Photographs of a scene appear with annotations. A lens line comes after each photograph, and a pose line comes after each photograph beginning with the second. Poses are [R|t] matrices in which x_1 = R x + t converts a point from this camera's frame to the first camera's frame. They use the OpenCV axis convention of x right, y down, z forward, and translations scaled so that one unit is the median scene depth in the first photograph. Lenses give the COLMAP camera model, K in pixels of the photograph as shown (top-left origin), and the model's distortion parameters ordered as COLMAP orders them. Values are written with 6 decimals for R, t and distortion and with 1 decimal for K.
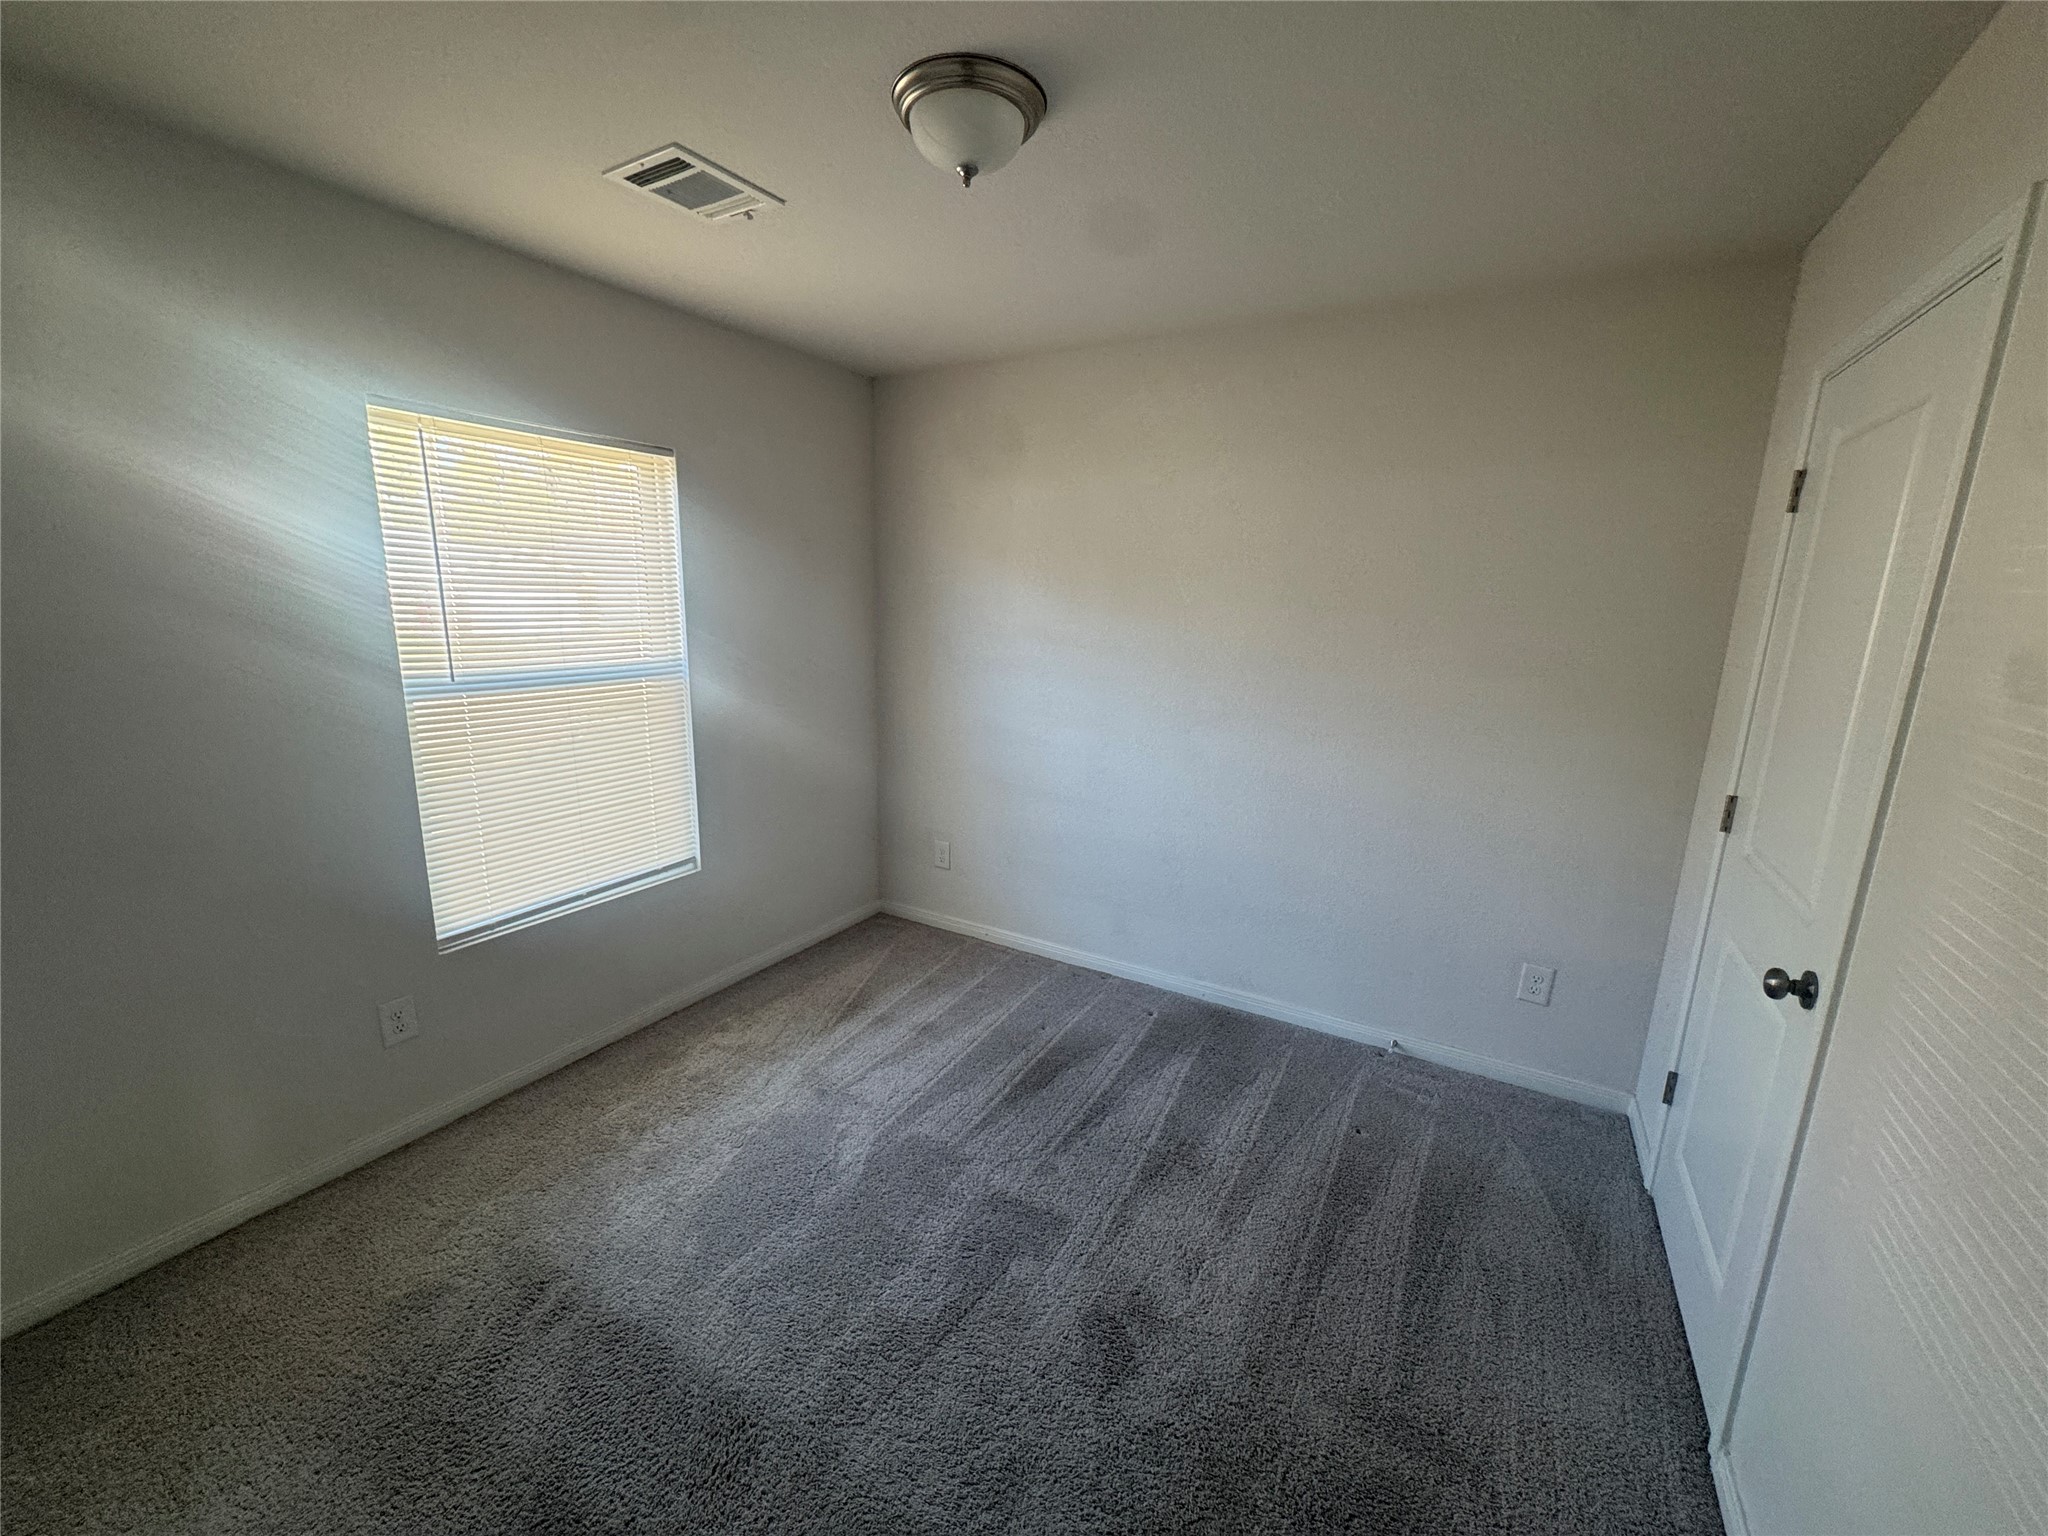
lens RADIAL K [[819.1, 0, 1027.5], [0, 819.1, 773.5], [0, 0, 1]] dist [-0.000358, 0.000007]
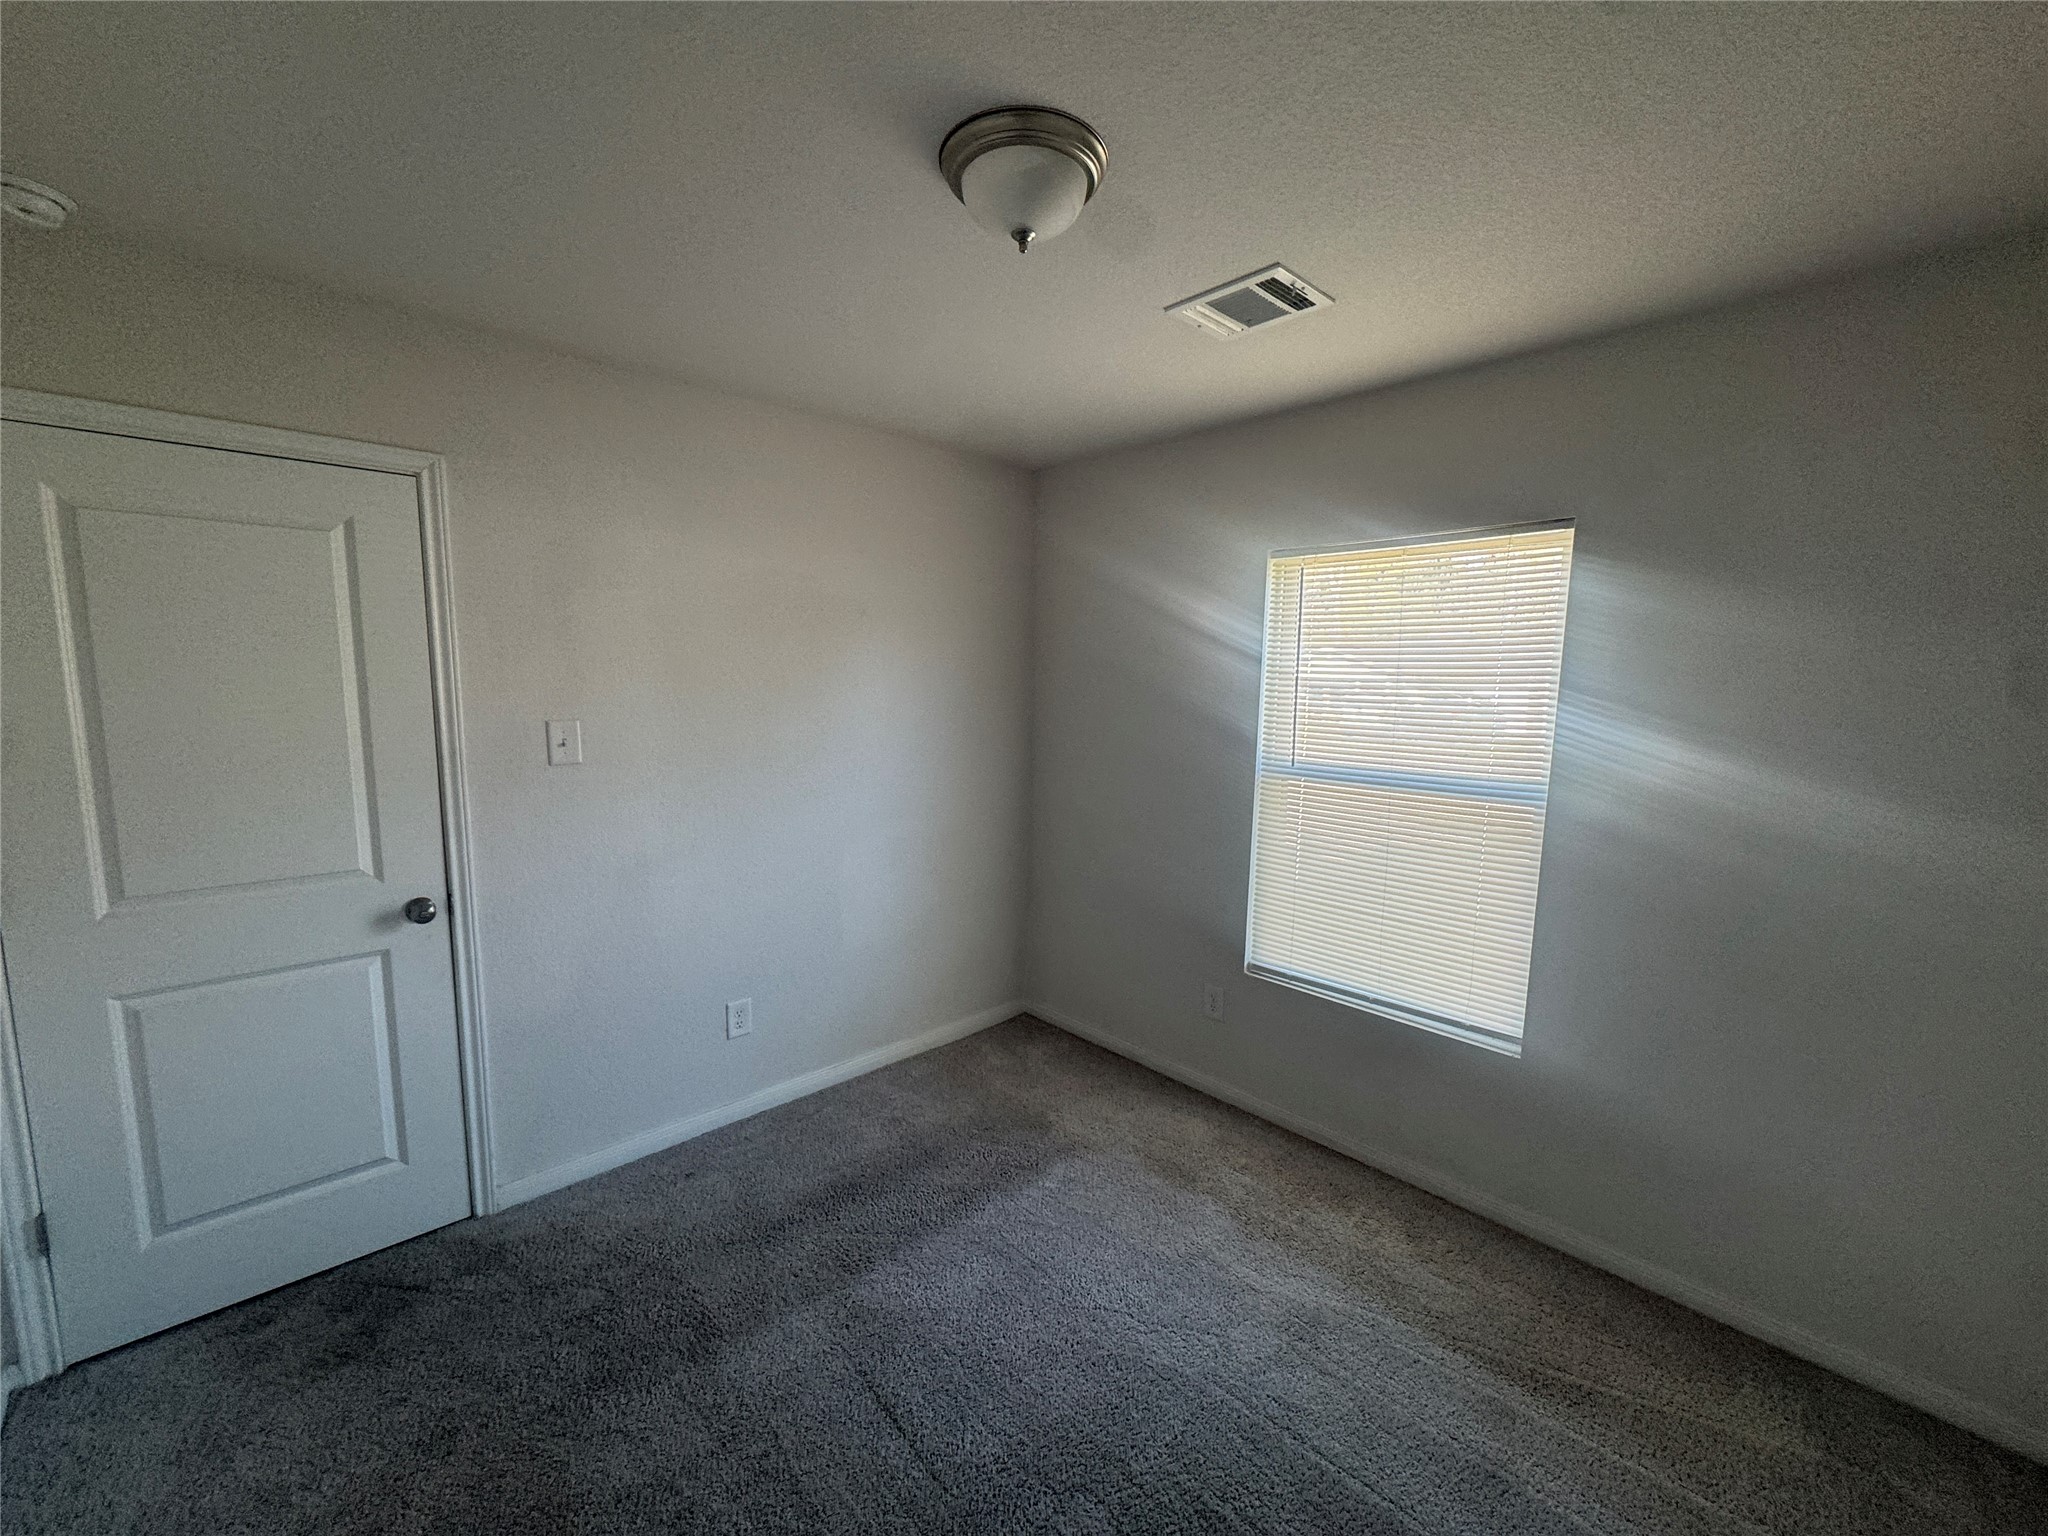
lens RADIAL K [[819.1, 0, 1027.5], [0, 819.1, 773.5], [0, 0, 1]] dist [-0.000358, 0.000007]
pose [[-0.269020, 0.093650, -0.958571, 0.477043], [-0.230100, 0.960192, 0.158385, -0.169280], [0.935244, 0.263176, -0.236762, 0.771073]]
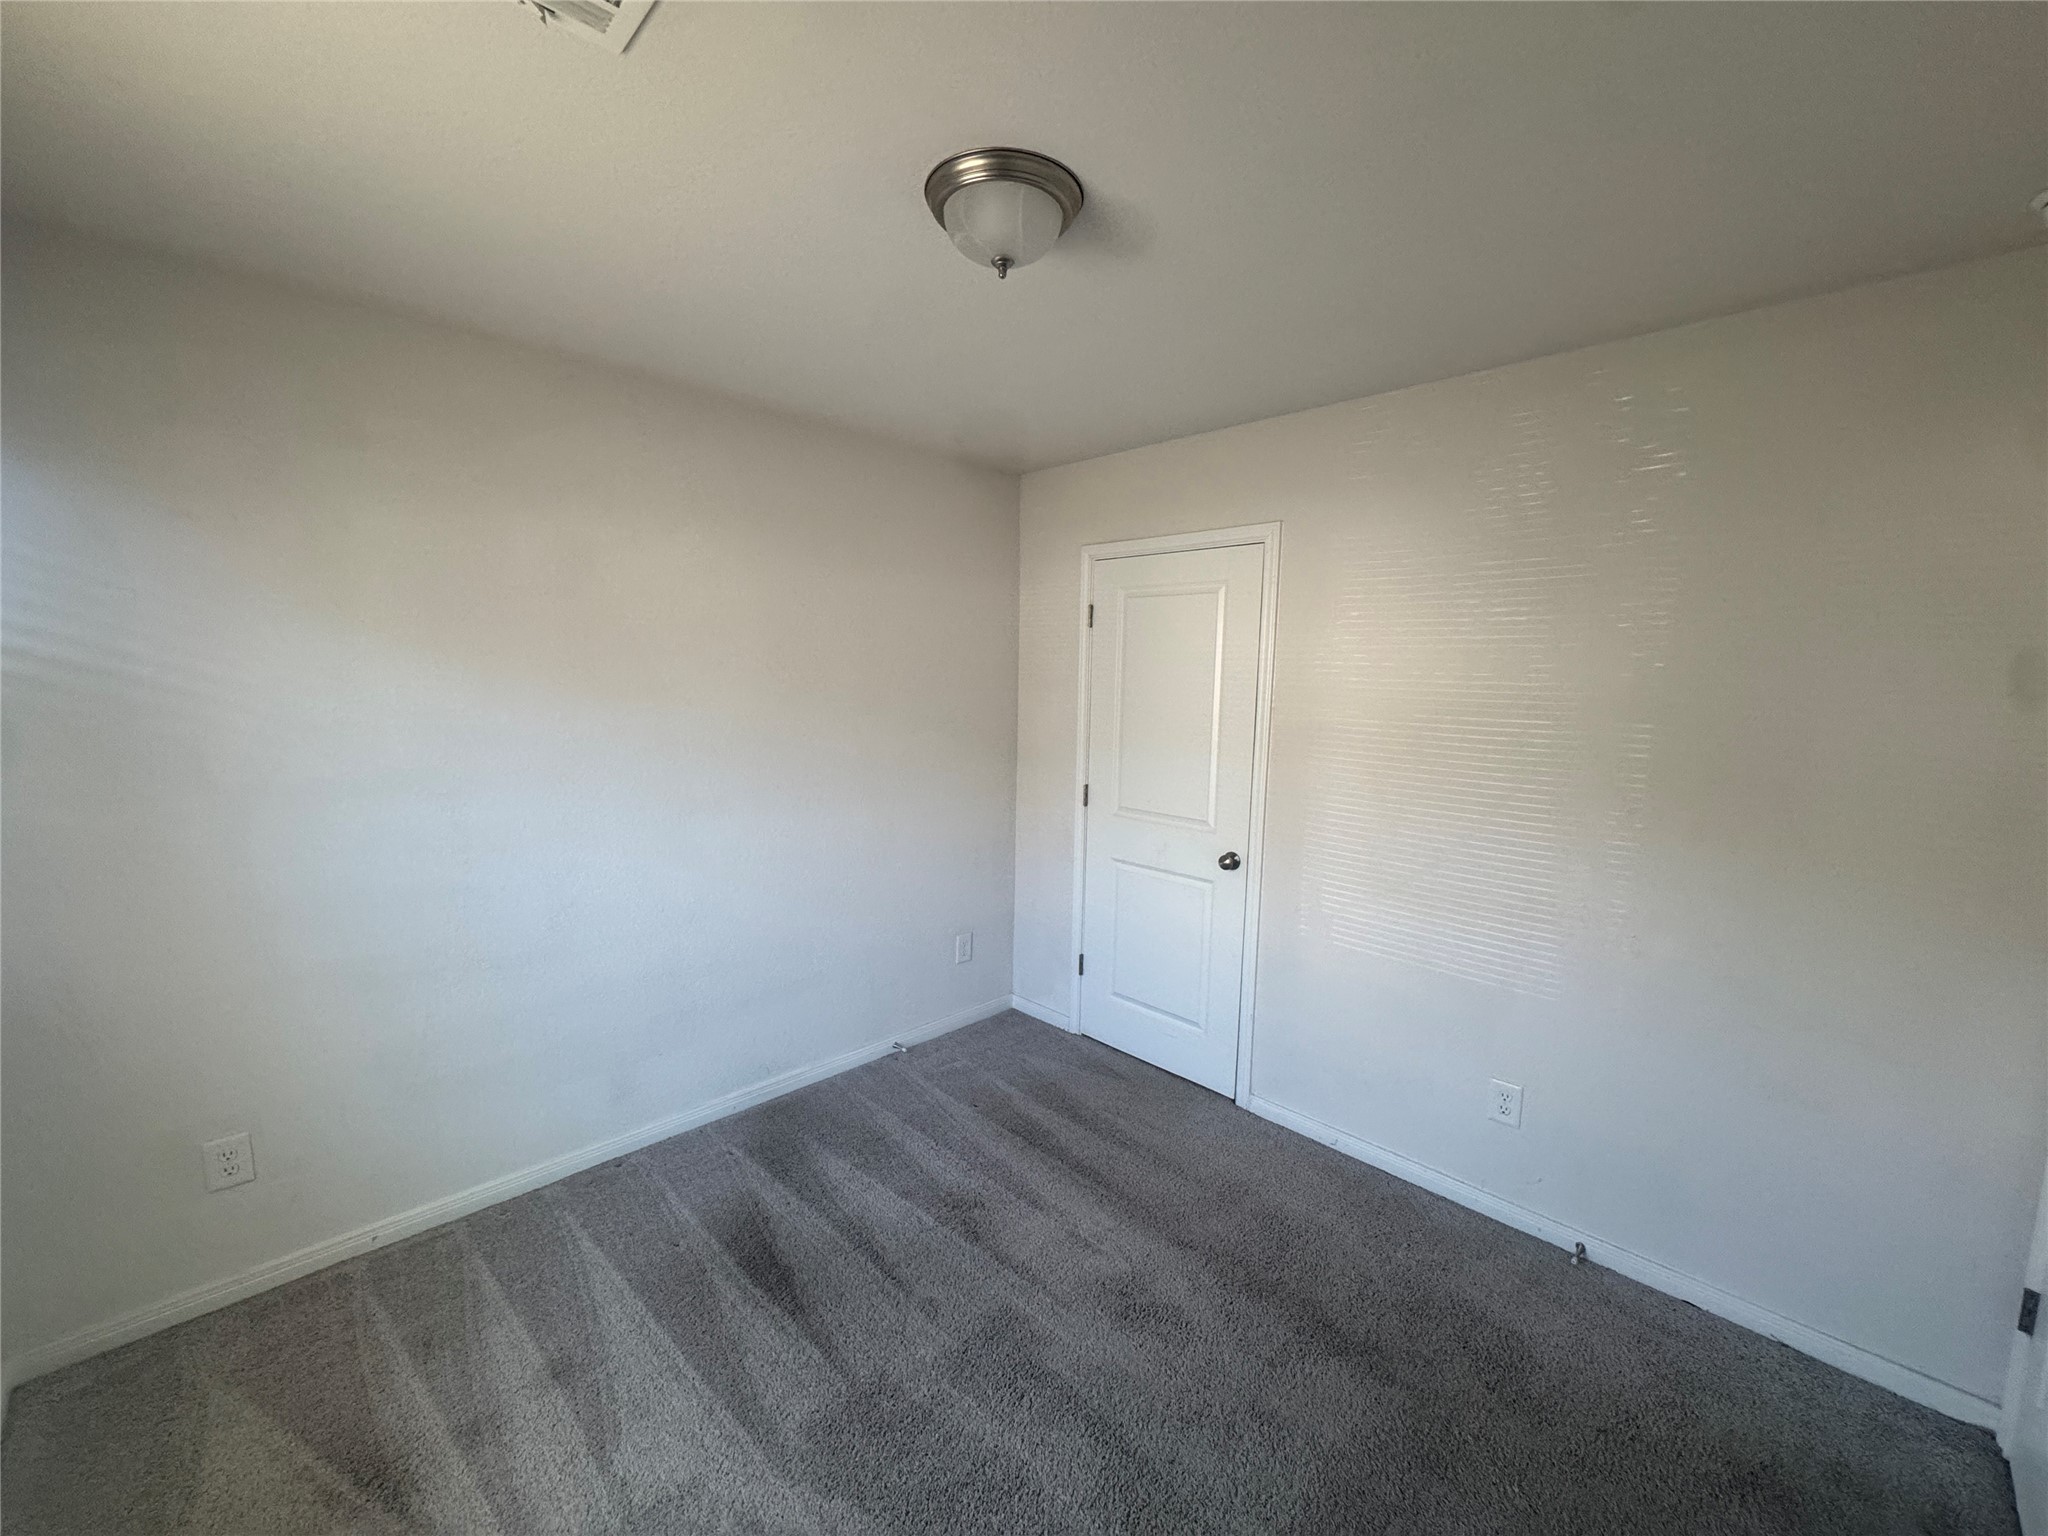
lens RADIAL K [[819.1, 0, 1027.5], [0, 819.1, 773.5], [0, 0, 1]] dist [-0.000358, 0.000007]
pose [[0.248949, -0.134460, 0.959138, -0.620231], [0.188676, 0.978076, 0.088143, -0.128716], [-0.949961, 0.159023, 0.268860, 0.468313]]
